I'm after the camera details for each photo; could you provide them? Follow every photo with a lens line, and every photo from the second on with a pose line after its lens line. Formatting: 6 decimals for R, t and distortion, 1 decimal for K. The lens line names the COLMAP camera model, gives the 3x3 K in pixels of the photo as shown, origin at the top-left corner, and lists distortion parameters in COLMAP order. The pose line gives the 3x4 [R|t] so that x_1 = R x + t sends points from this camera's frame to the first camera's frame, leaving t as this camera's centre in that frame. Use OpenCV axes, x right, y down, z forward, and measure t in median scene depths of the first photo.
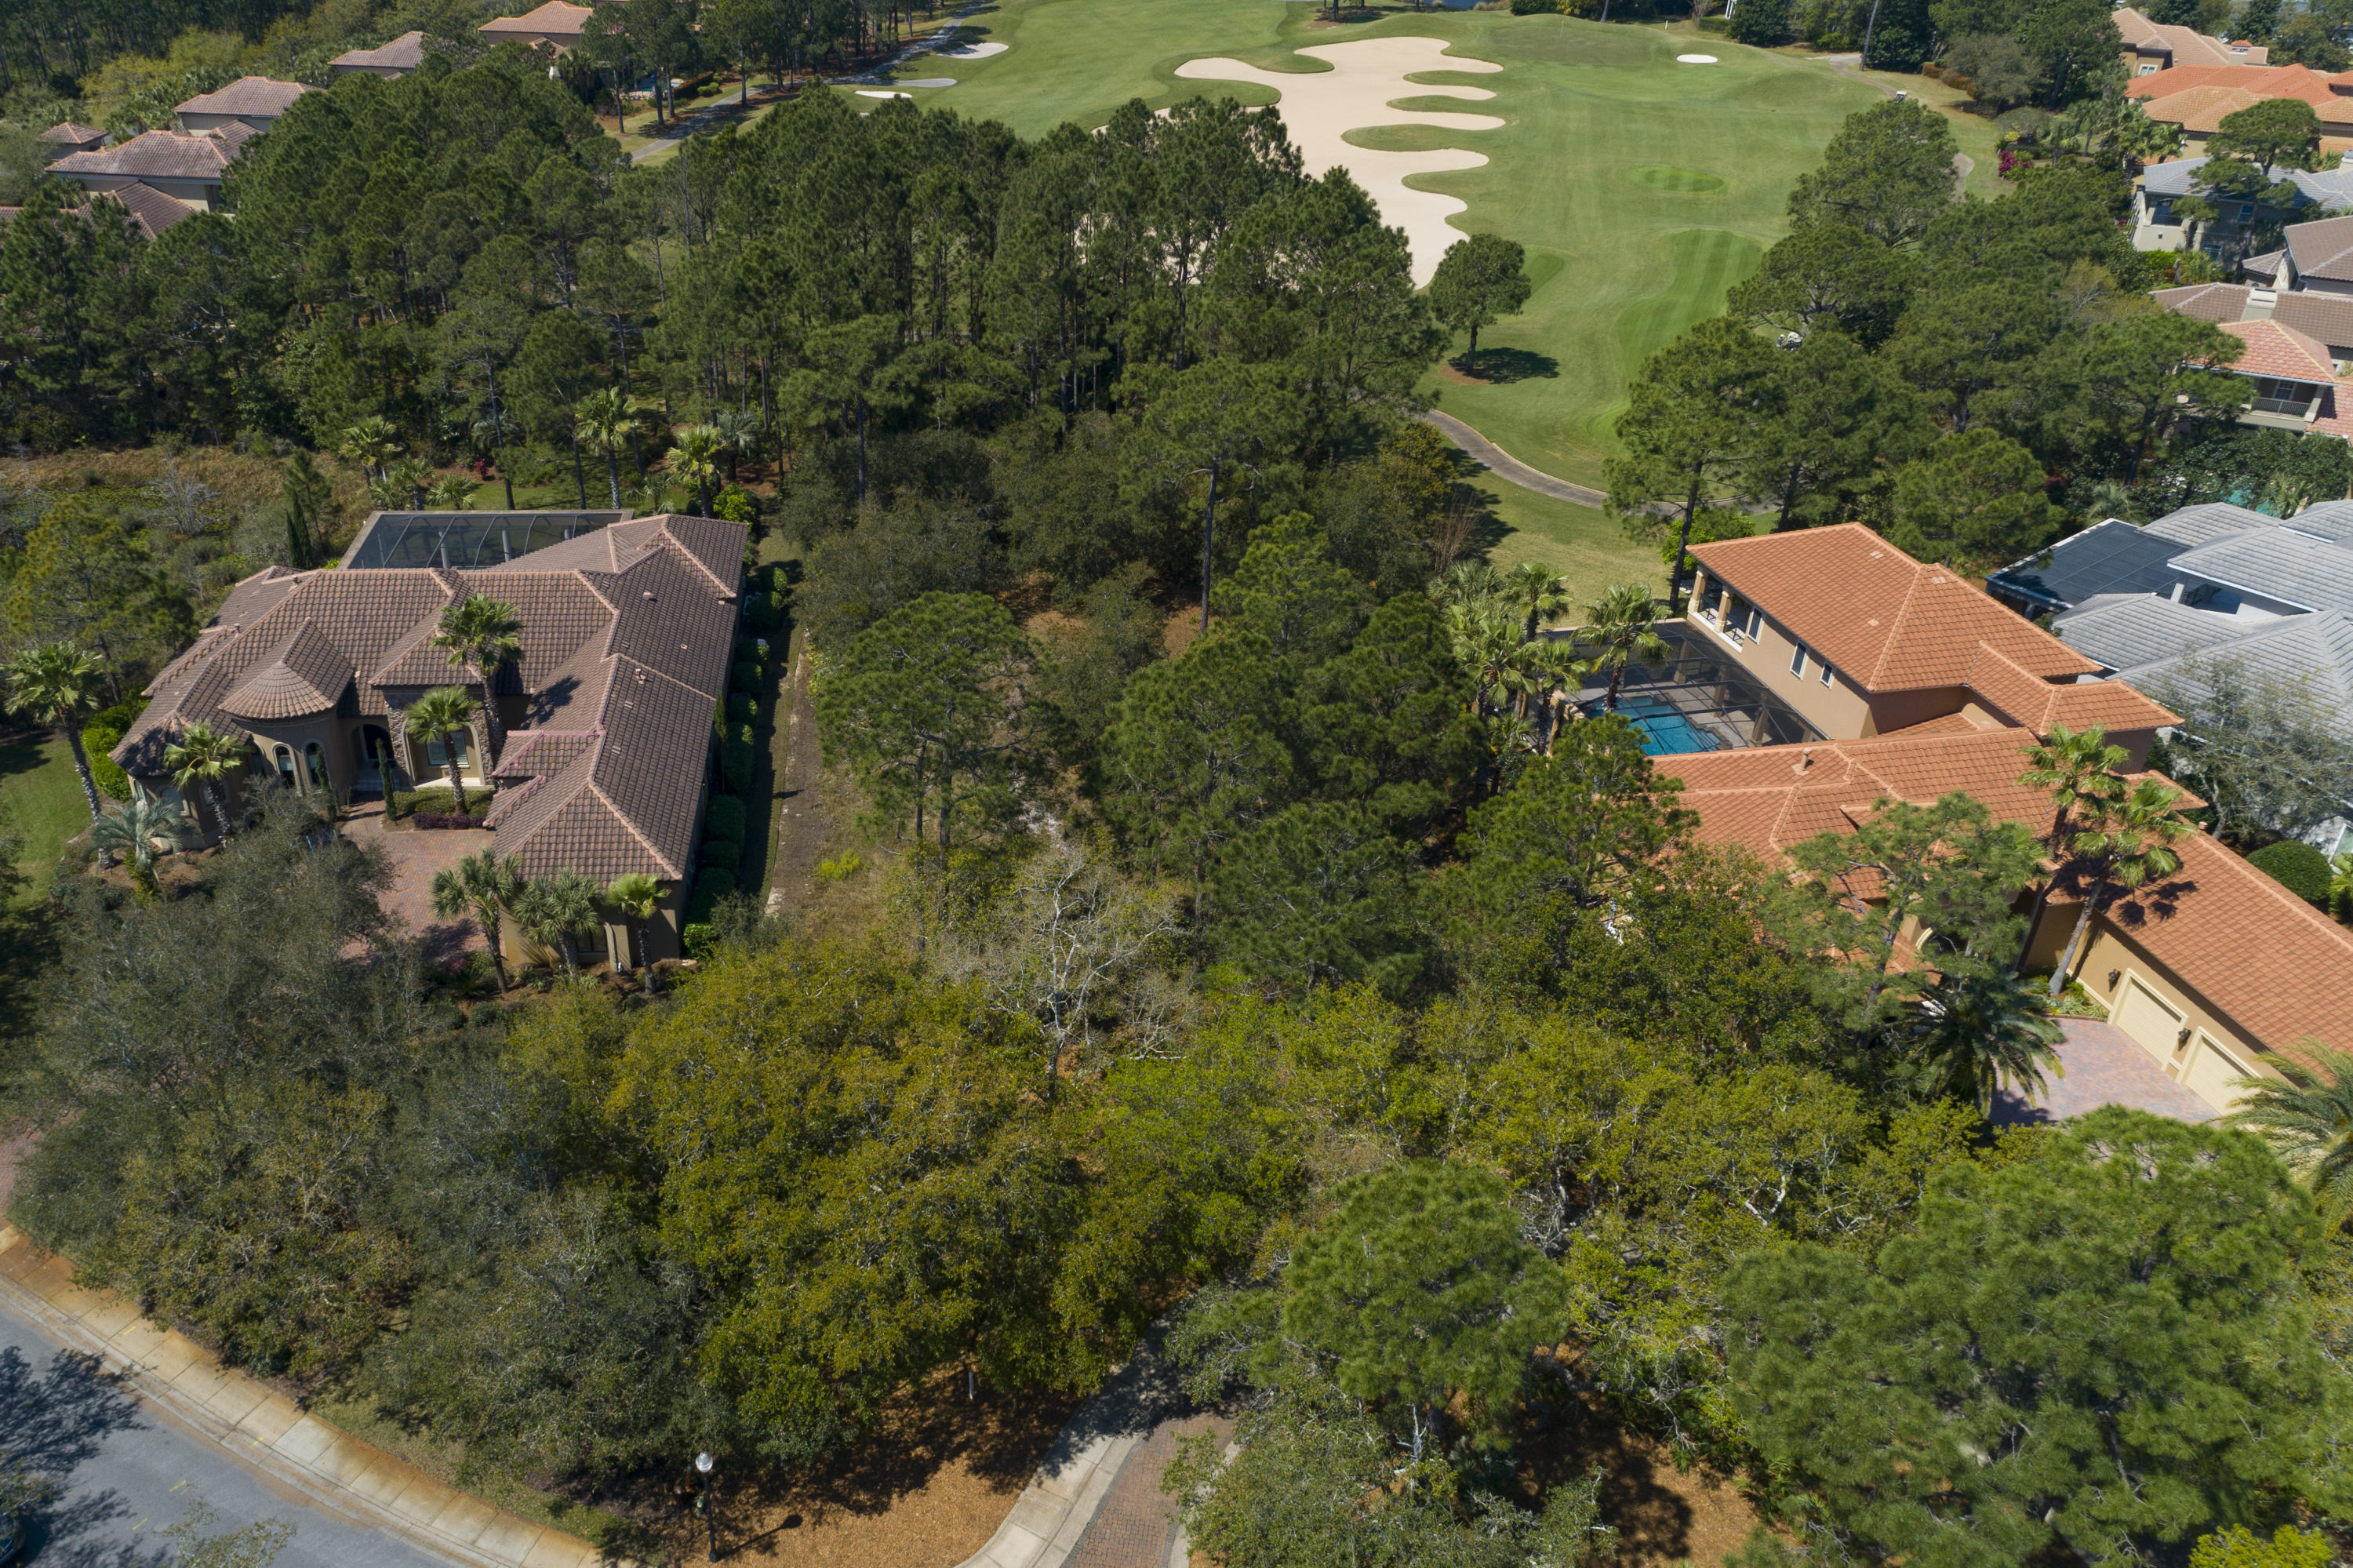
lens RADIAL K [[1858.1, 0, 967.0], [0, 1858.1, 783.0], [0, 0, 1]] dist [0.009335, 0.004564]
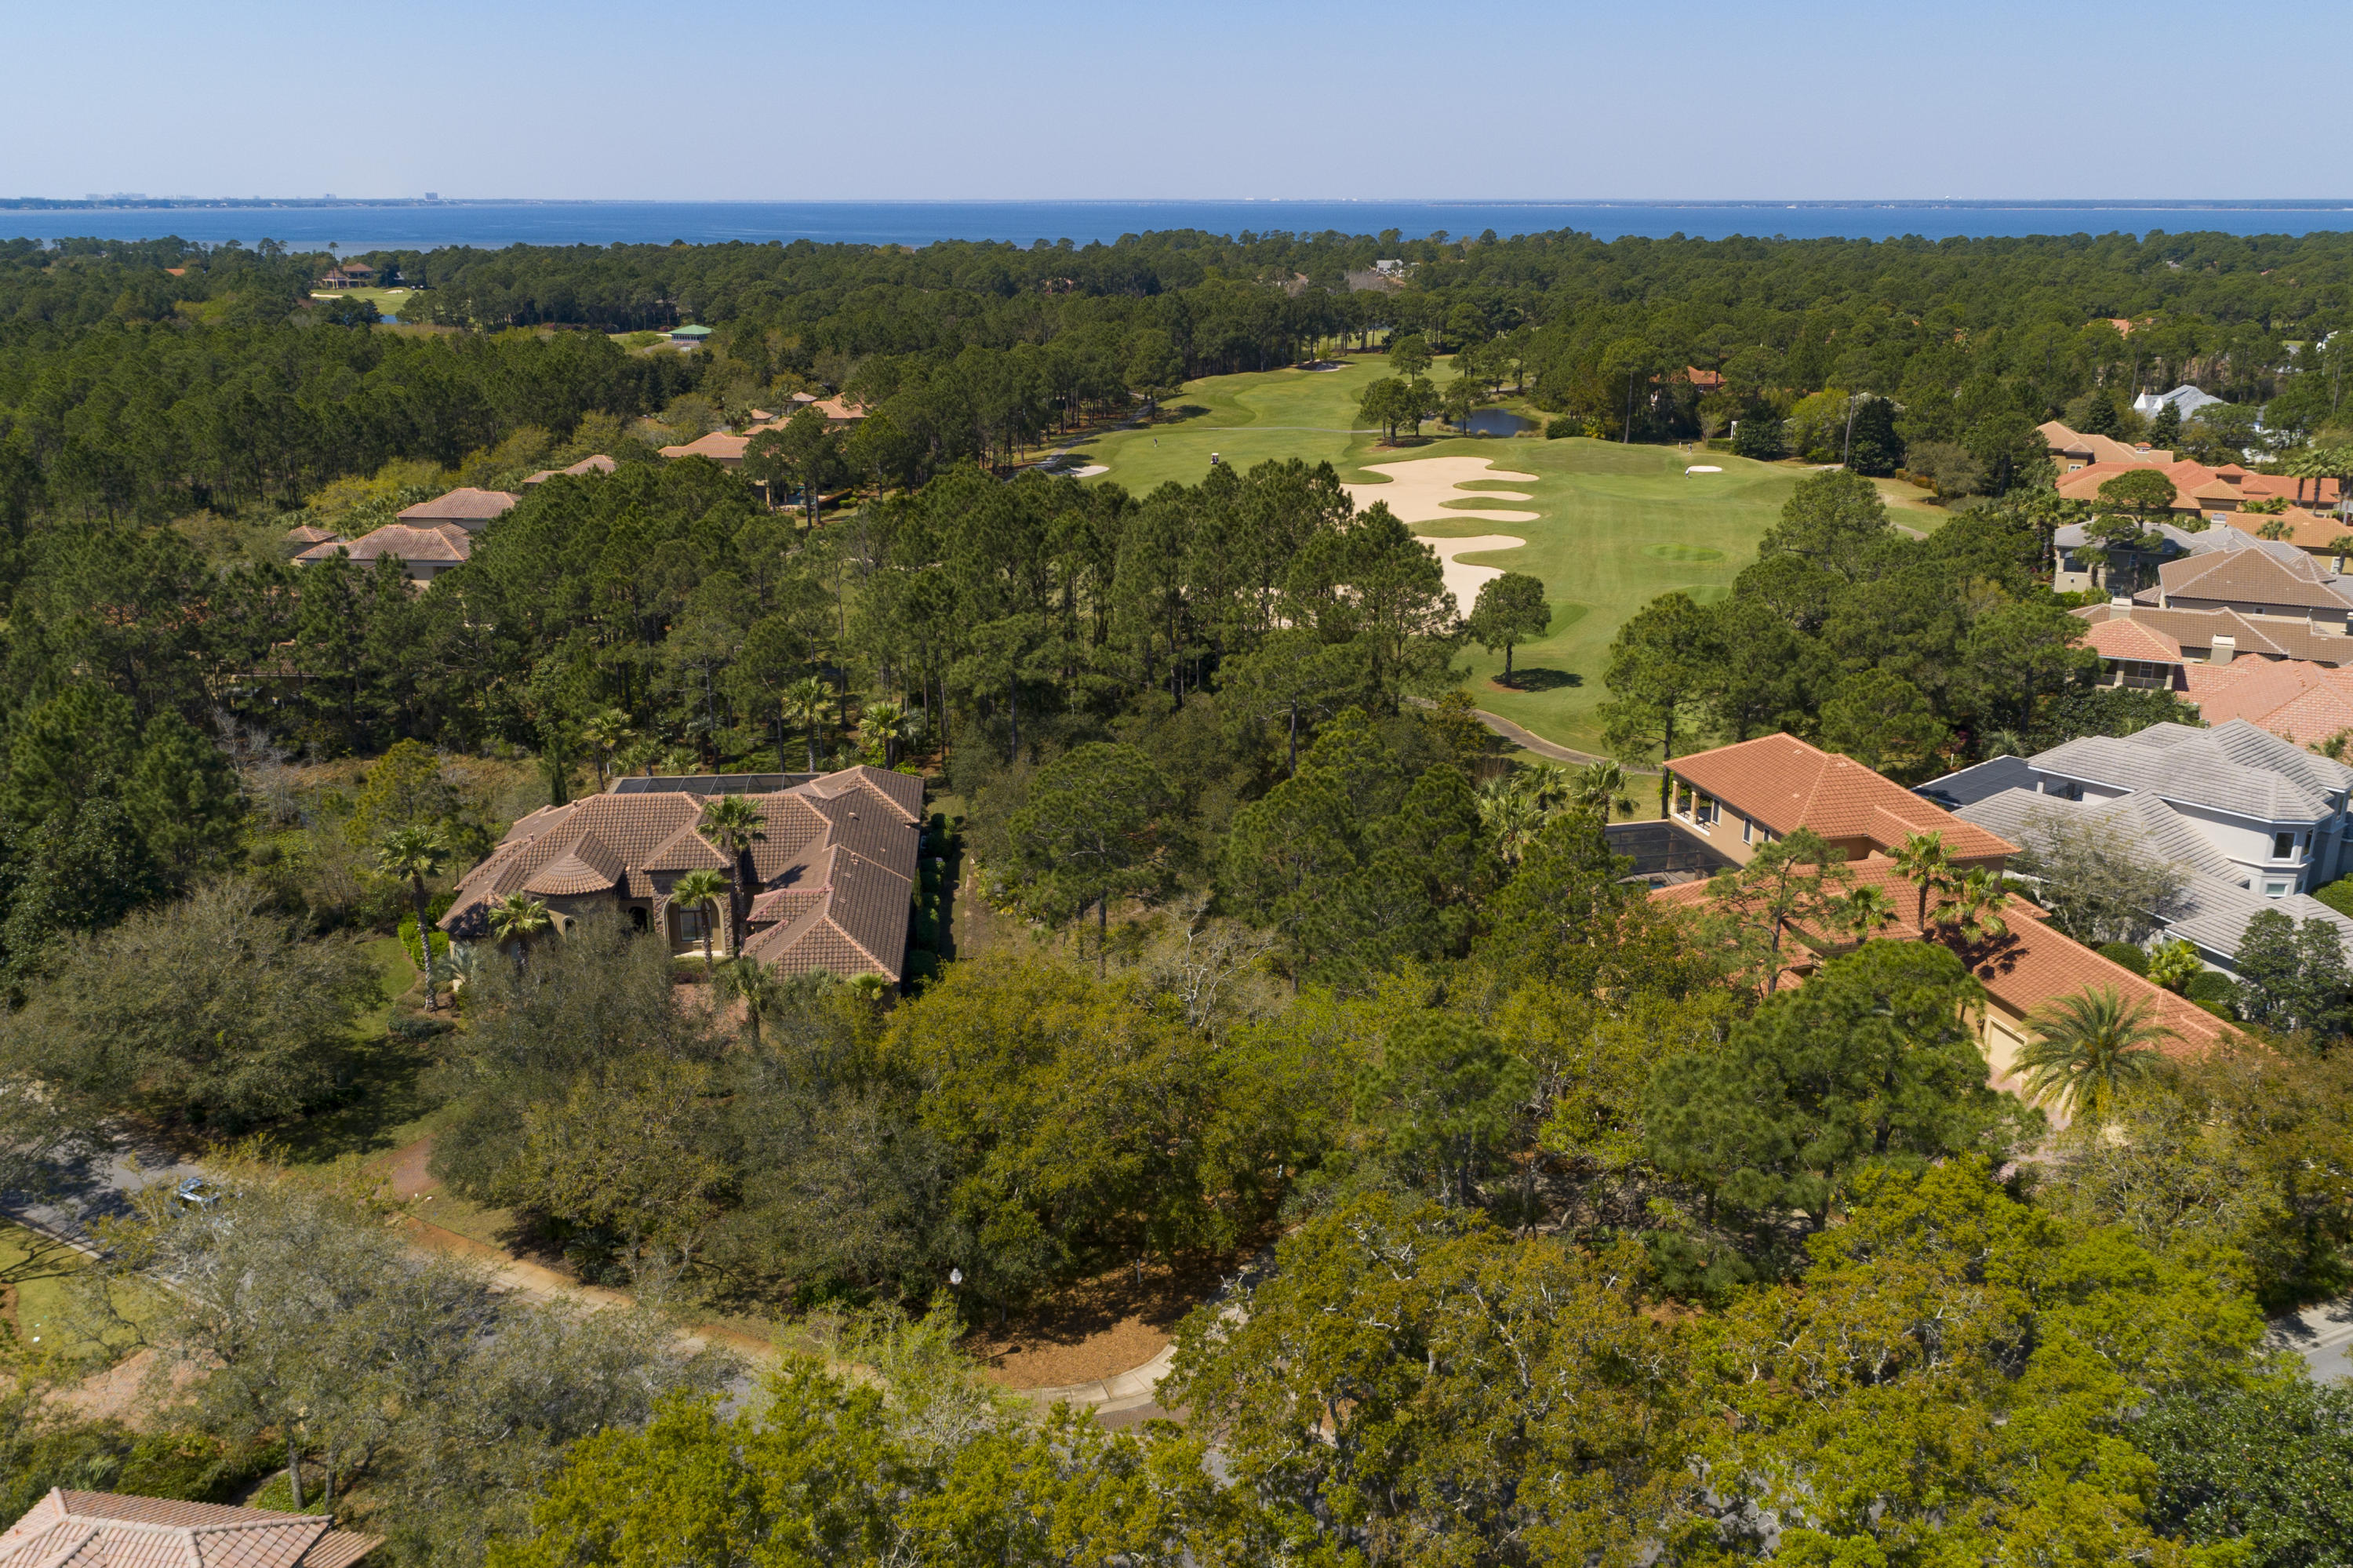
lens RADIAL K [[1954.7, 0, 1142.4], [0, 1954.7, 782.5], [0, 0, 1]] dist [0.007139, -0.004406]
pose [[0.998887, -0.021984, 0.041722, -0.028439], [0.031352, 0.970449, -0.239260, 0.190916], [-0.035229, 0.240302, 0.970059, -0.283414]]
